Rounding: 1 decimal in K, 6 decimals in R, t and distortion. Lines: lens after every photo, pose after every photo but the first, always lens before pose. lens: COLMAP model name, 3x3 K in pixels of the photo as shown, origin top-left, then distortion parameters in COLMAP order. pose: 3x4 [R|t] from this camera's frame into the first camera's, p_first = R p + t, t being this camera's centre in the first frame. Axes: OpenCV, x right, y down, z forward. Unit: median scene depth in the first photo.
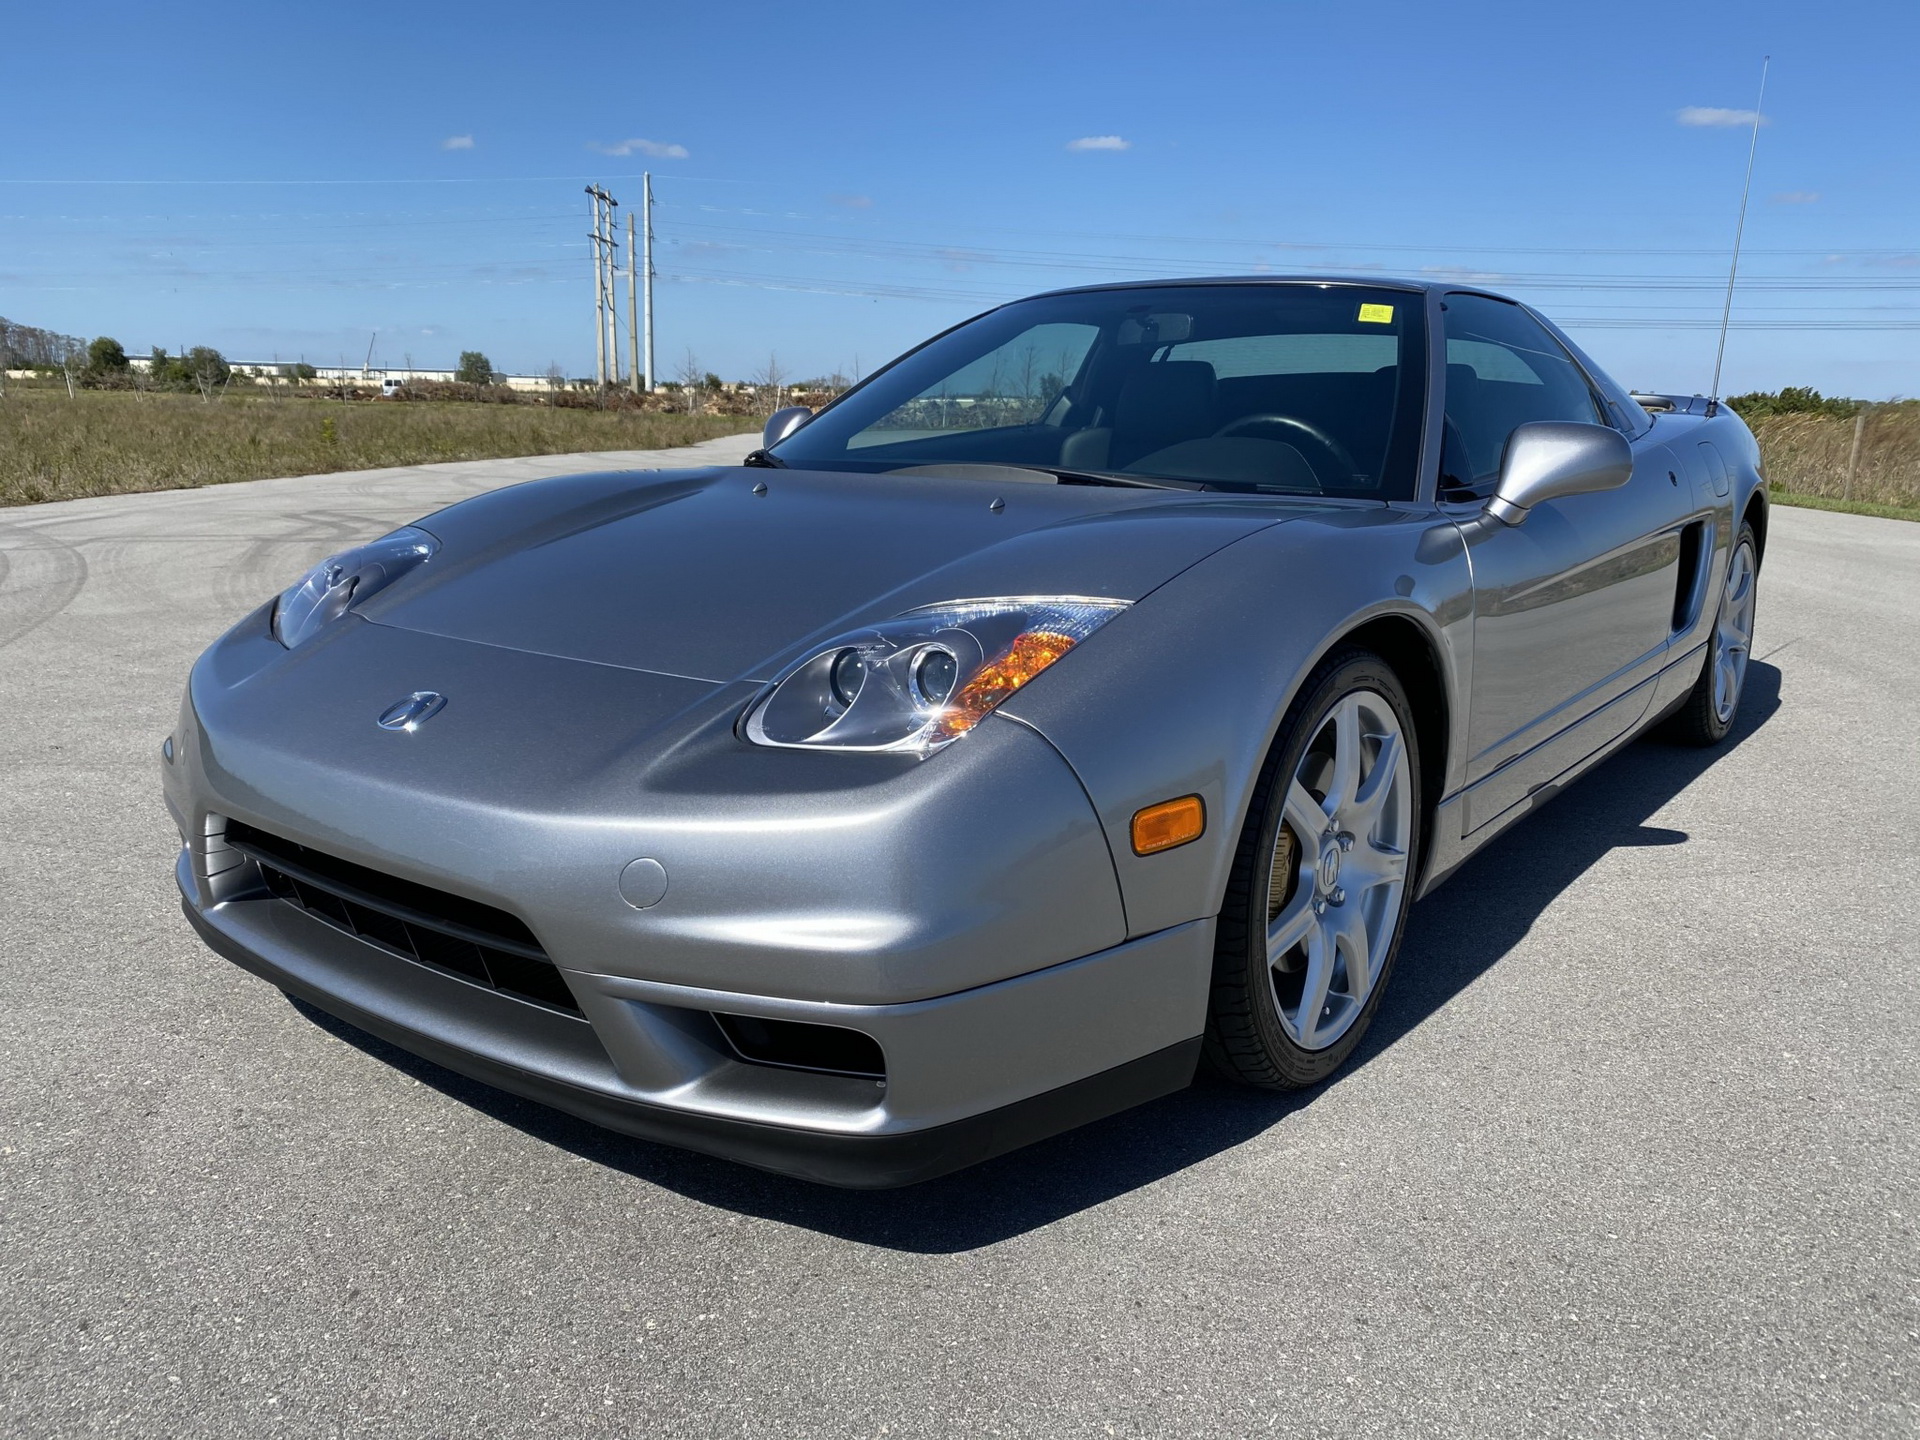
lens RADIAL K [[1445.6, 0, 948.2], [0, 1445.6, 719.2], [0, 0, 1]] dist [0.008437, -0.000402]
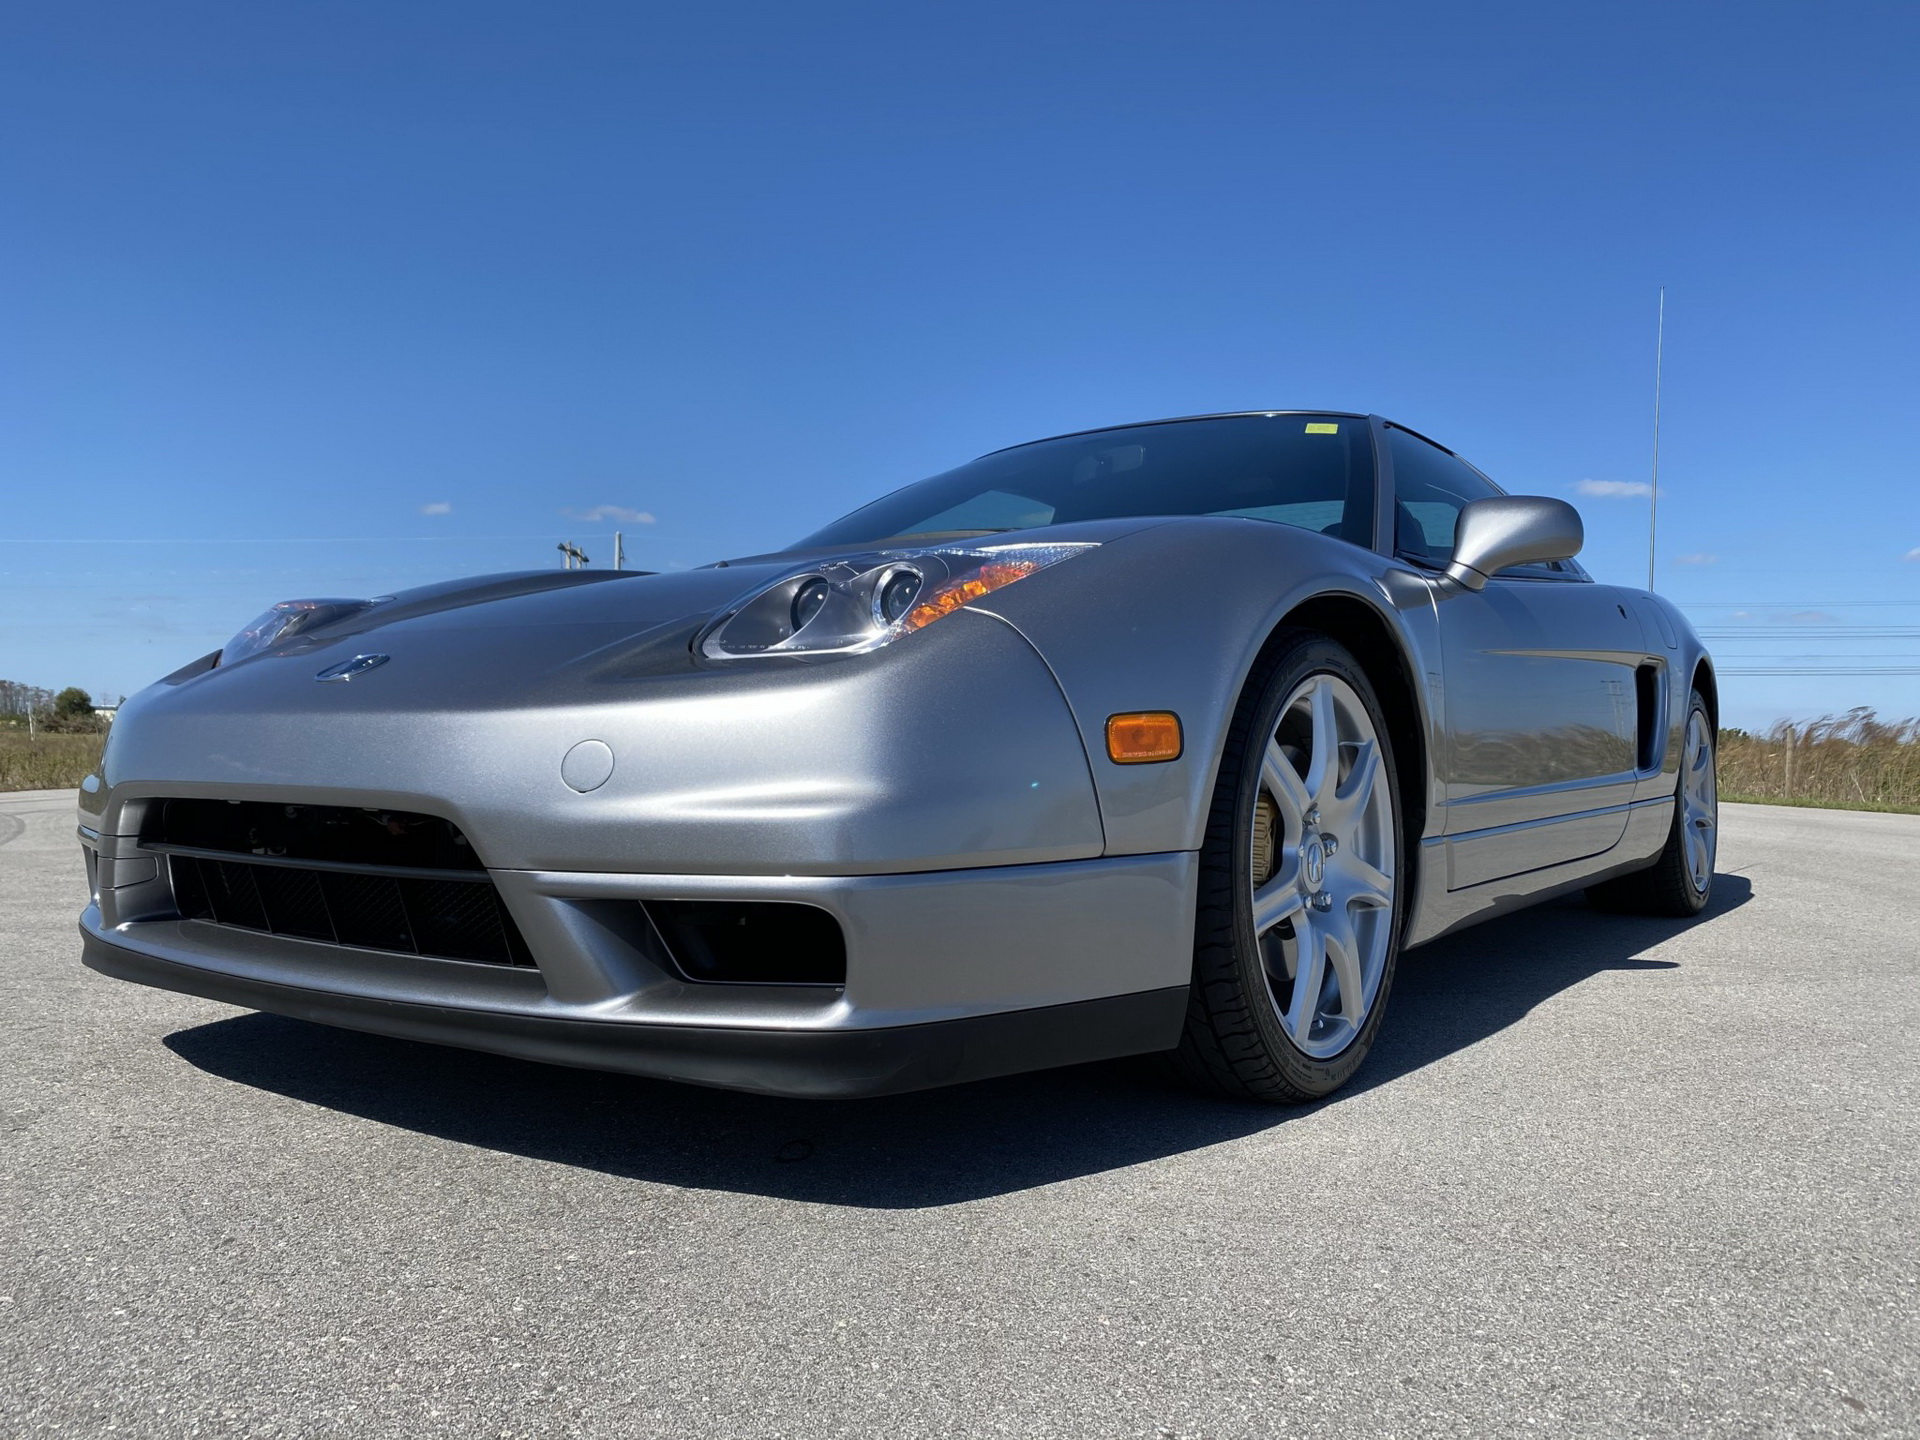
lens RADIAL K [[1451.2, 0, 938.0], [0, 1451.2, 798.0], [0, 0, 1]] dist [0.010995, -0.004845]
pose [[0.999720, 0.000133, 0.023681, -0.006236], [0.005195, 0.974397, -0.224773, 0.316739], [-0.023105, 0.224833, 0.974123, 0.078068]]
